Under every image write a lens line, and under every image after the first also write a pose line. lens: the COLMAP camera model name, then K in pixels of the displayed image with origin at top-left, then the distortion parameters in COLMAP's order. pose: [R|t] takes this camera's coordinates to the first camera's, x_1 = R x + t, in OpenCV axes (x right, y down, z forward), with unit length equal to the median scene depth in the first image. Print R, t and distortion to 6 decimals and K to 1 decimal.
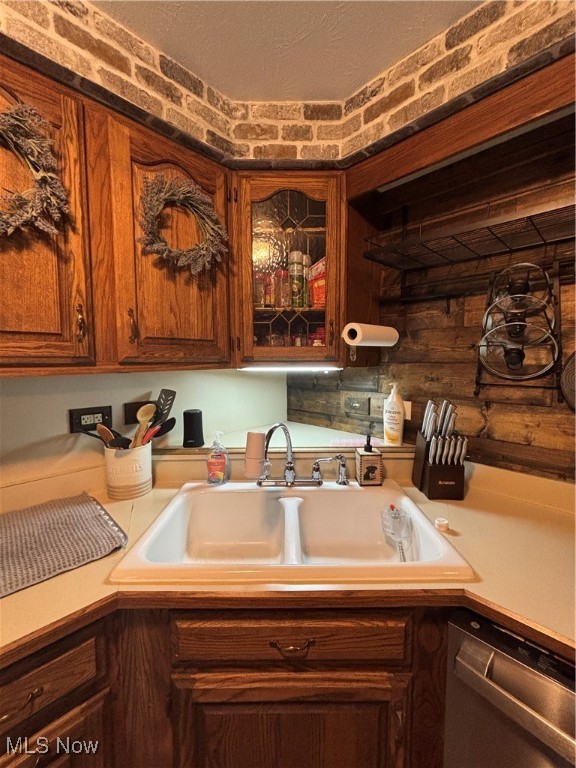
lens RADIAL K [[310.7, 0, 291.5], [0, 310.7, 383.3], [0, 0, 1]] dist [-0.008394, 0.002644]
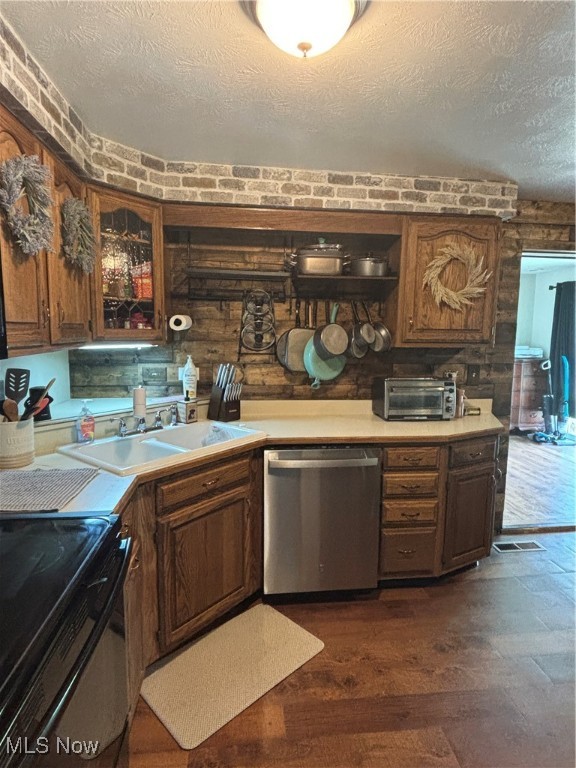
lens RADIAL K [[435.6, 0, 292.2], [0, 435.6, 382.0], [0, 0, 1]] dist [0.007547, -0.008704]
pose [[0.614961, -0.080986, 0.784388, -1.135877], [0.046475, 0.996705, 0.066471, 0.012501], [-0.787187, -0.004423, 0.616699, -0.722106]]
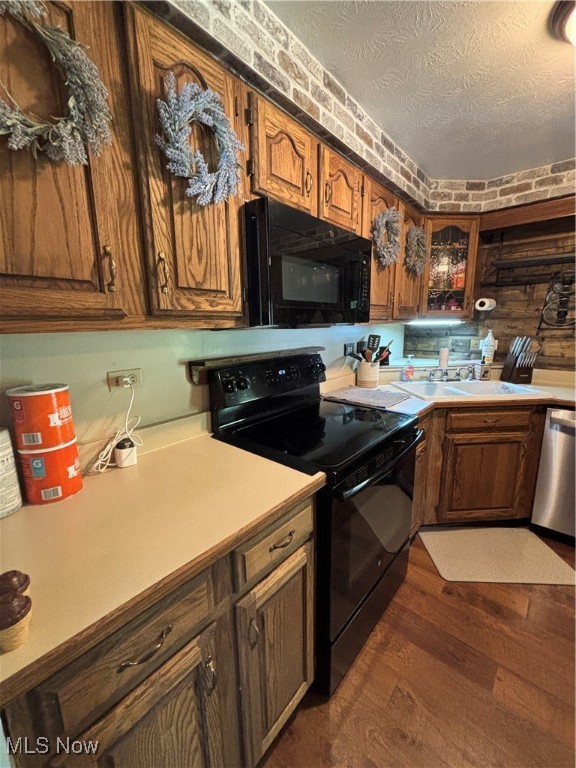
lens RADIAL K [[310.7, 0, 287.2], [0, 310.7, 383.8], [0, 0, 1]] dist [-0.008394, 0.002644]
pose [[0.997834, -0.021862, 0.062045, -1.201243], [0.014613, 0.993262, 0.114964, 0.104865], [-0.064141, -0.113808, 0.991430, -0.961058]]
